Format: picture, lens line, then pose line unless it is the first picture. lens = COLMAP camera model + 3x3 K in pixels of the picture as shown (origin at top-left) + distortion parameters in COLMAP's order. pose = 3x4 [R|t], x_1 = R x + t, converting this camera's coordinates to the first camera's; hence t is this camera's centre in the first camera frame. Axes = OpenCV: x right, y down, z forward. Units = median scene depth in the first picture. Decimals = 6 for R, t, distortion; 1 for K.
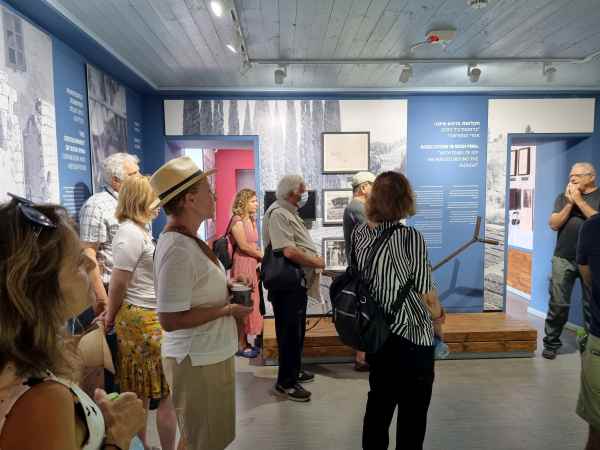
lens RADIAL K [[449.8, 0, 298.2], [0, 449.8, 226.7], [0, 0, 1]] dist [0.049689, -0.047718]
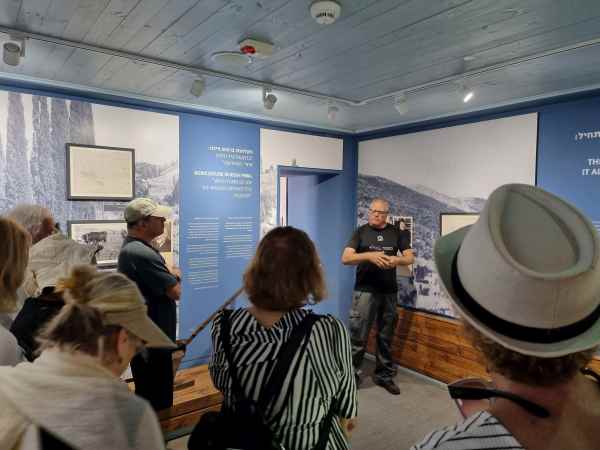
lens RADIAL K [[449.8, 0, 302.0], [0, 449.8, 223.1], [0, 0, 1]] dist [0.049689, -0.047718]
pose [[0.816512, 0.003236, 0.577320, -0.060890], [0.023711, 0.998953, -0.039133, -0.042061], [-0.576841, 0.045642, 0.815580, 0.185476]]
